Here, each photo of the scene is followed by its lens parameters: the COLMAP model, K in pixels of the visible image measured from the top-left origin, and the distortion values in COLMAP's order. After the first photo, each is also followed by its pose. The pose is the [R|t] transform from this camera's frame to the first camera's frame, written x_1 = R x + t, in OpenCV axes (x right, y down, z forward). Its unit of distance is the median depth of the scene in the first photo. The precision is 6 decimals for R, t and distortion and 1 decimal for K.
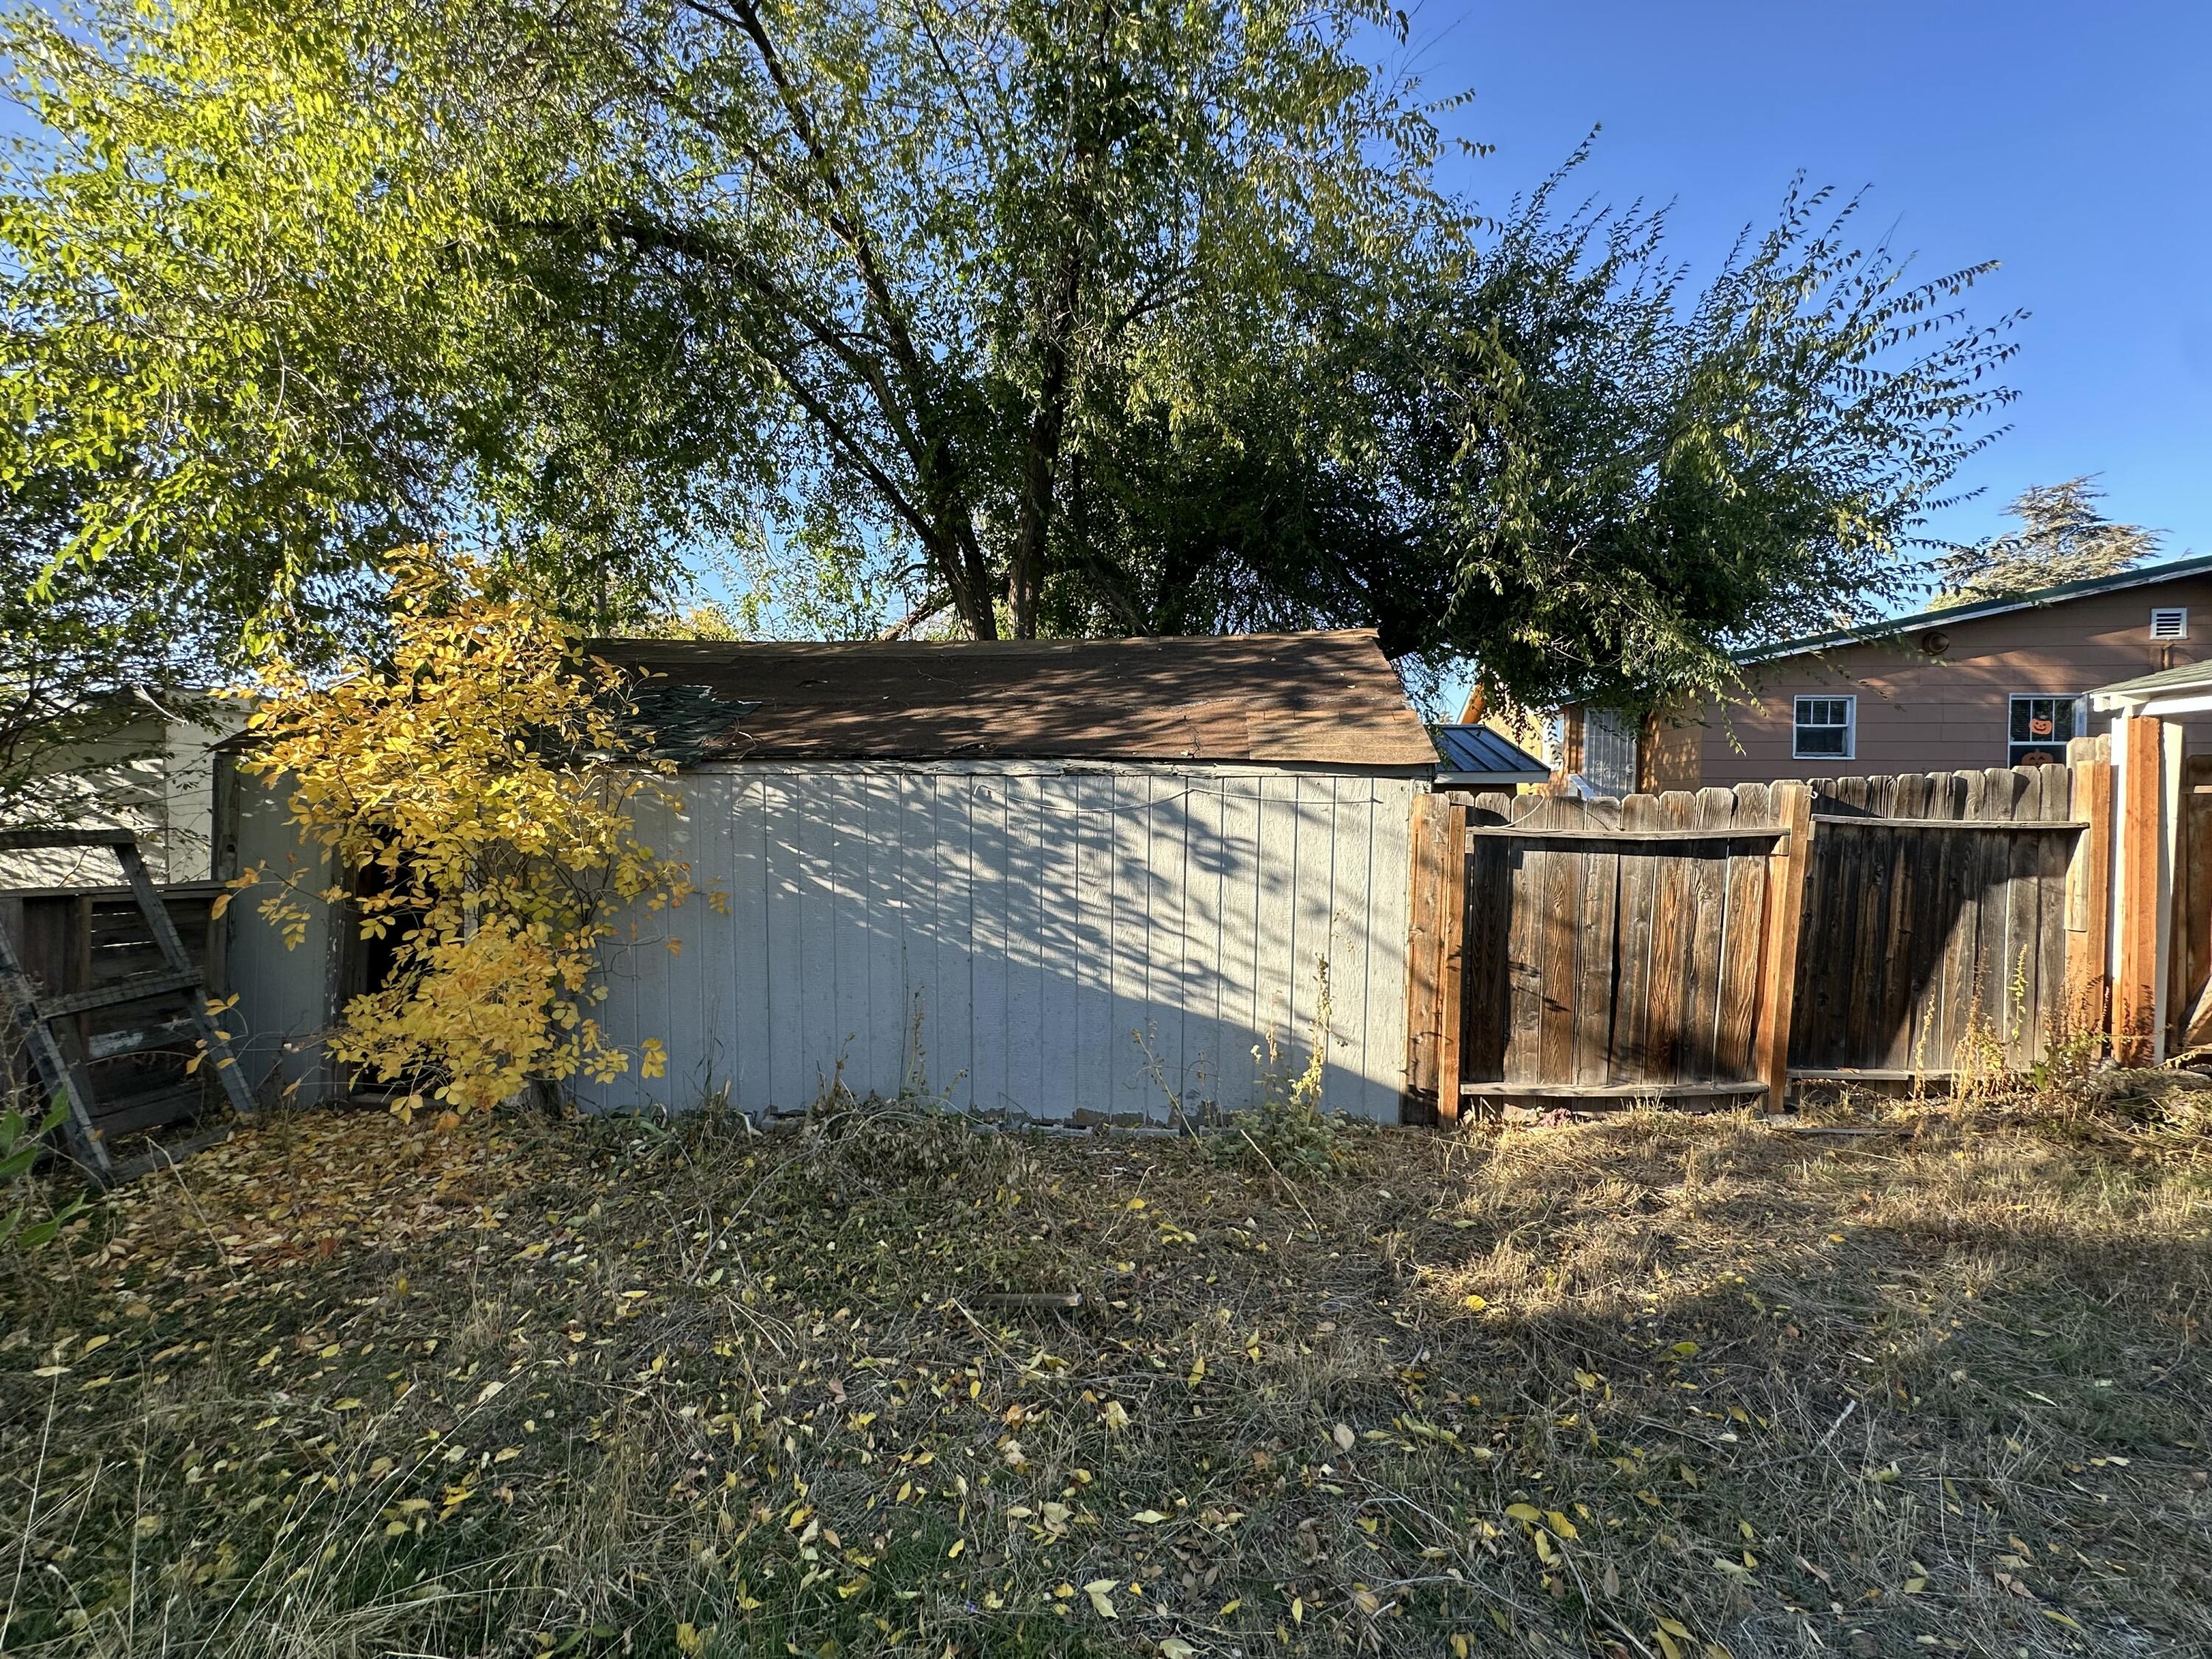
lens RADIAL K [[880.5, 0, 1101.4], [0, 880.5, 827.2], [0, 0, 1]] dist [-0.003683, 0.000479]
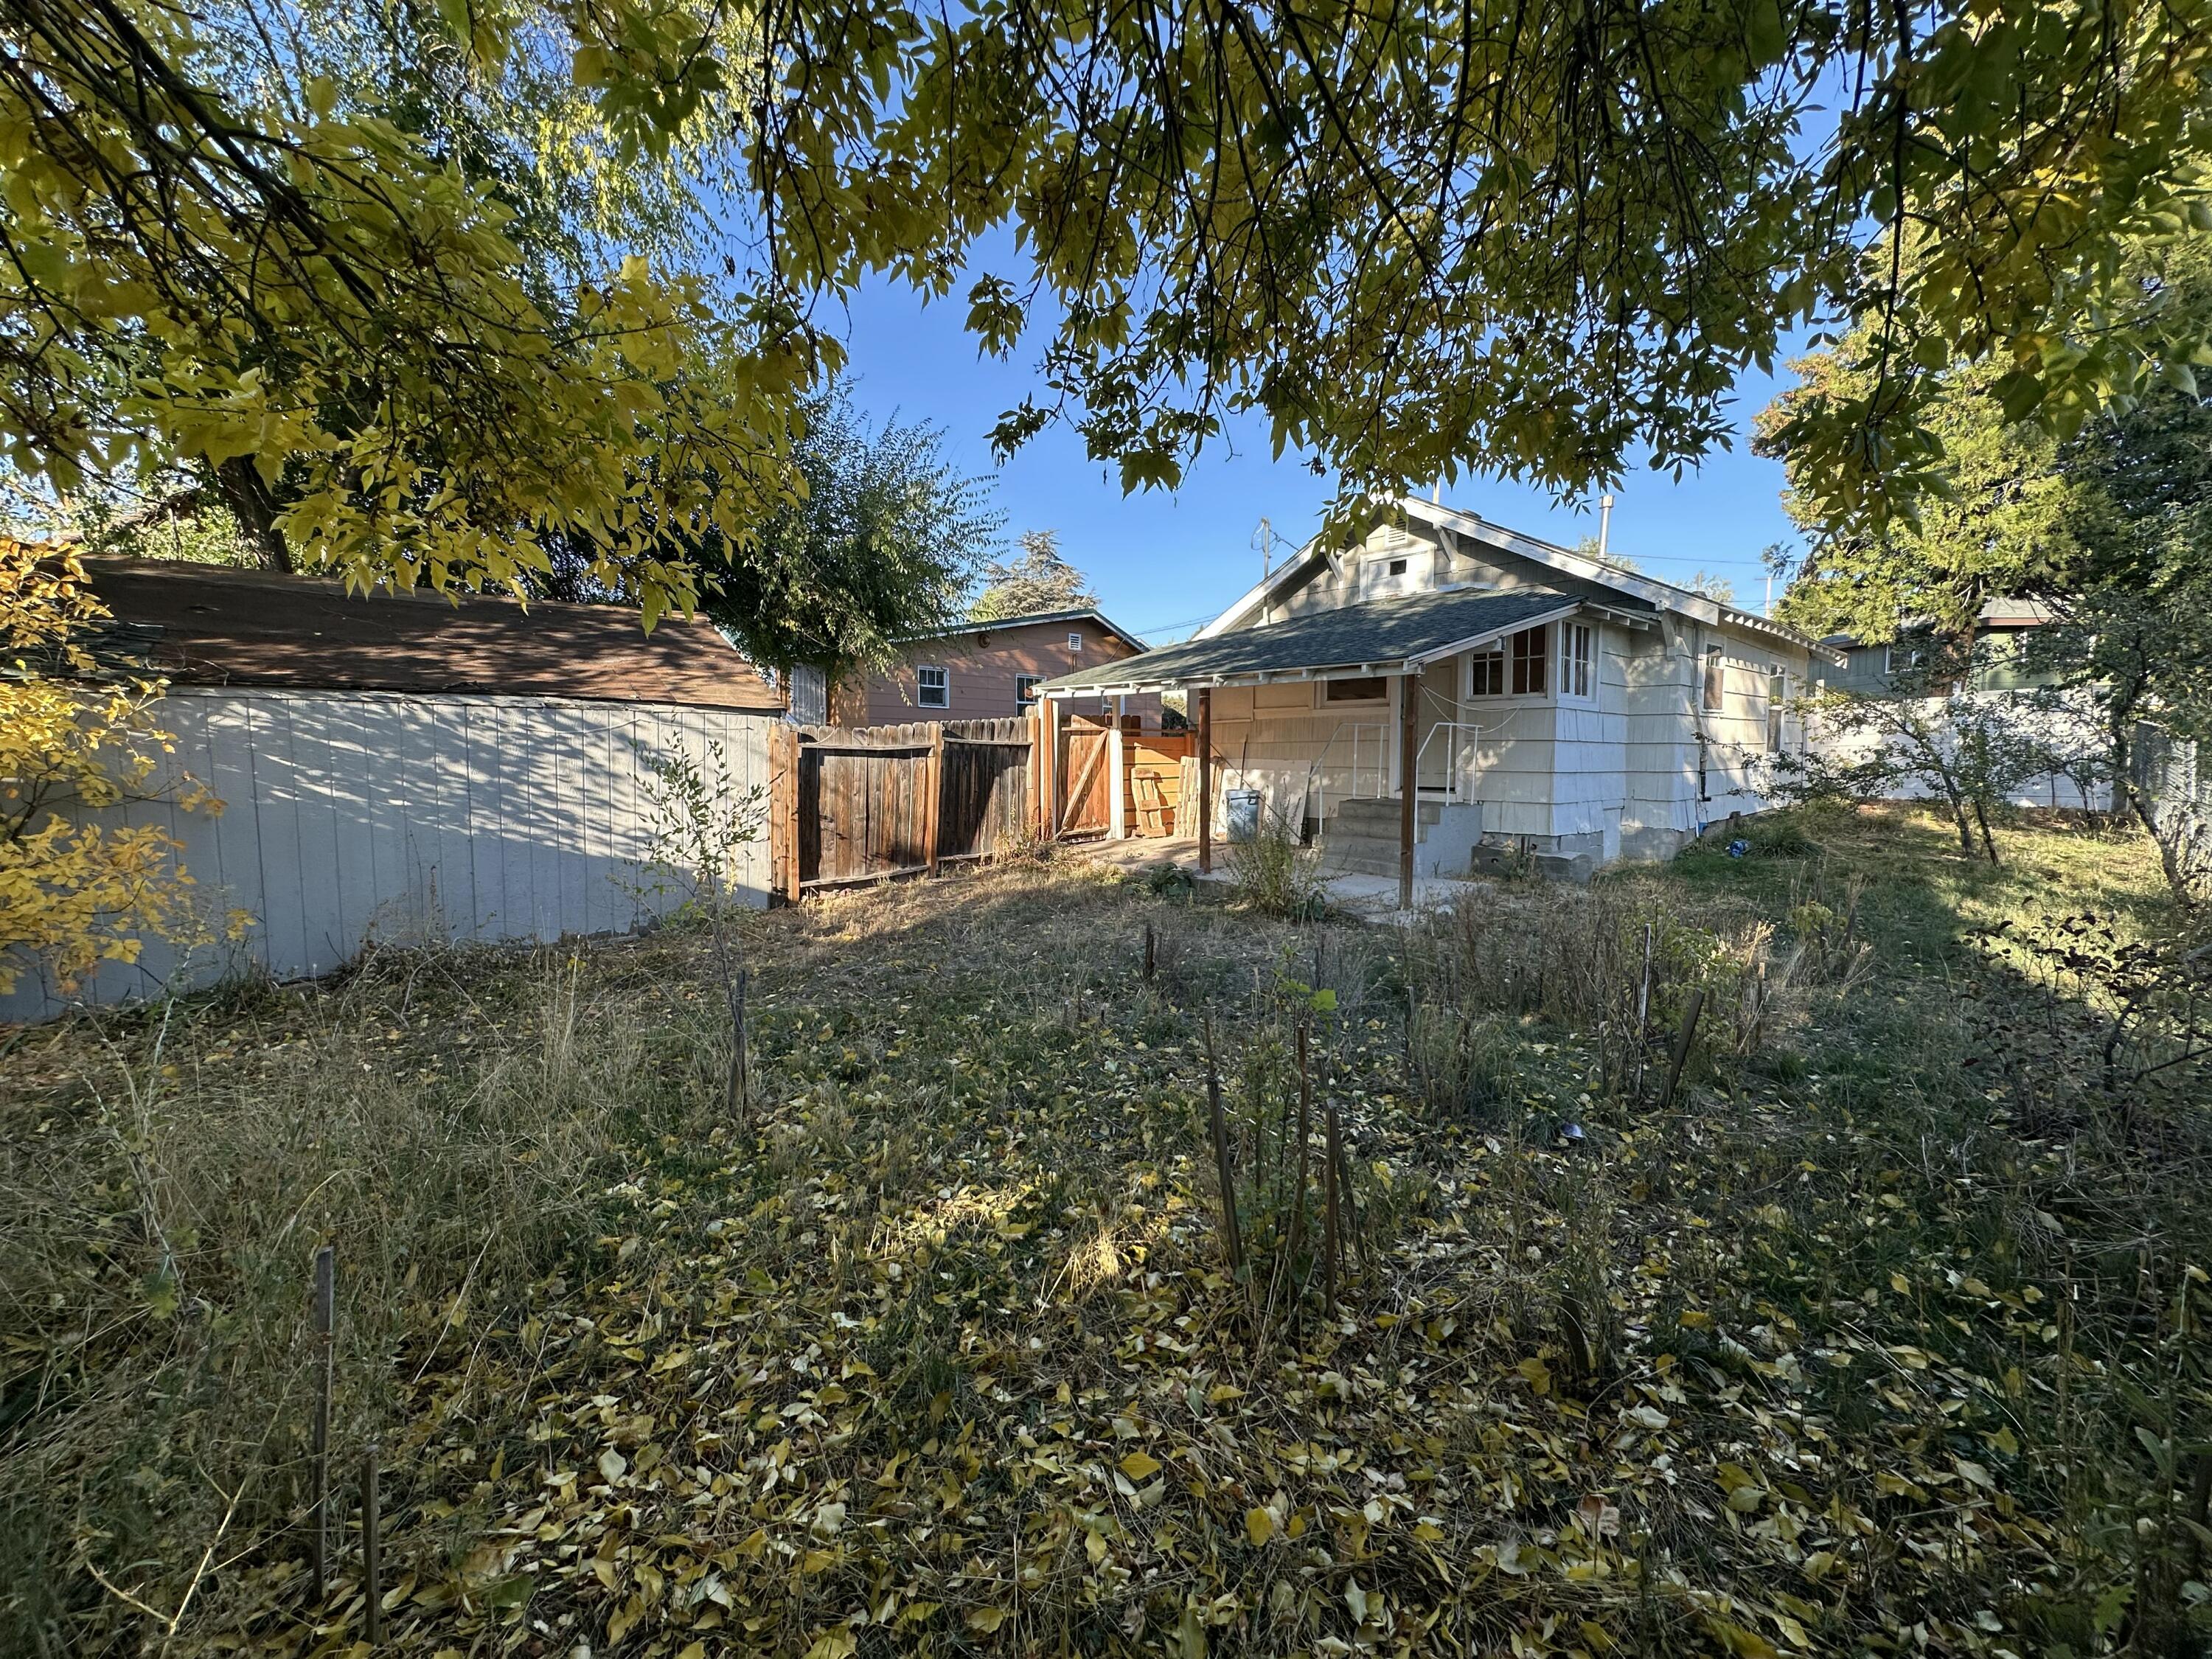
lens RADIAL K [[881.7, 0, 1106.0], [0, 881.7, 829.5], [0, 0, 1]] dist [-0.001937, 0.000653]
pose [[0.628461, -0.073696, 0.774342, -0.593413], [0.013441, 0.996382, 0.083920, 0.031955], [-0.777725, -0.042332, 0.627177, -0.639357]]
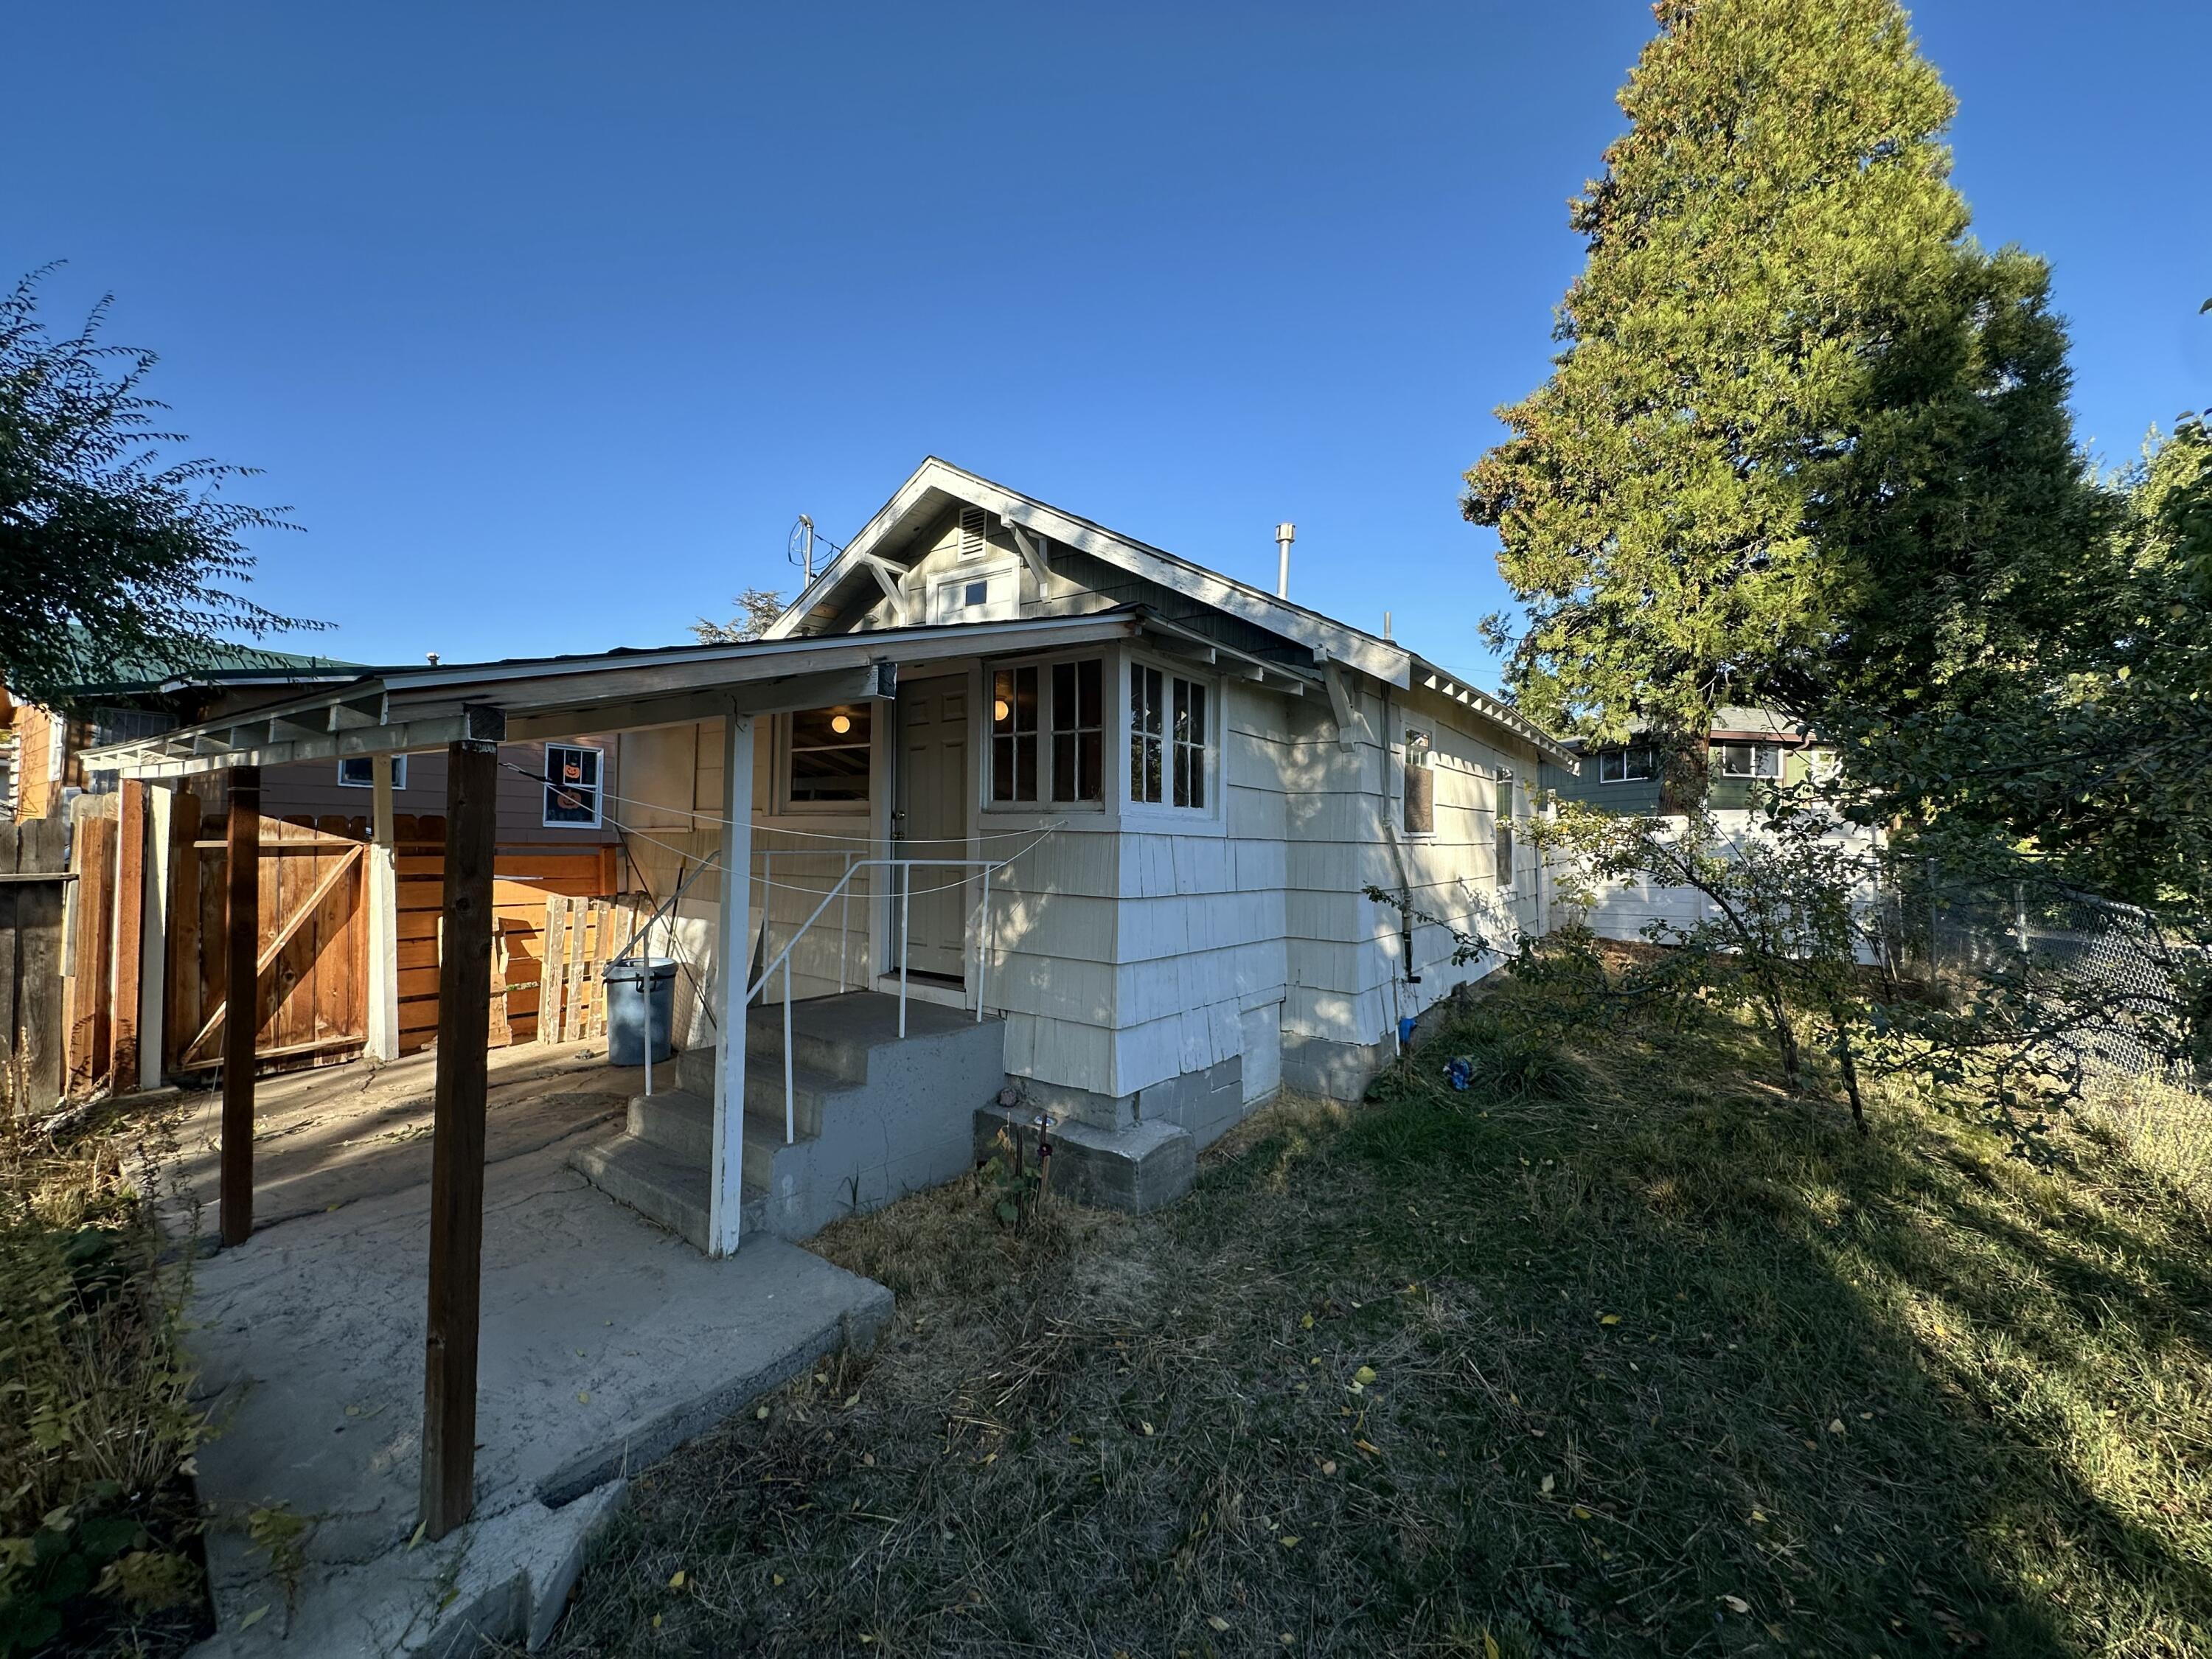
lens RADIAL K [[880.5, 0, 1101.4], [0, 880.5, 827.2], [0, 0, 1]] dist [-0.003683, 0.000479]
pose [[0.441537, 0.015215, 0.897114, 0.699800], [-0.004567, 0.999881, -0.014711, -0.051408], [-0.897231, 0.002399, 0.441554, -0.585654]]
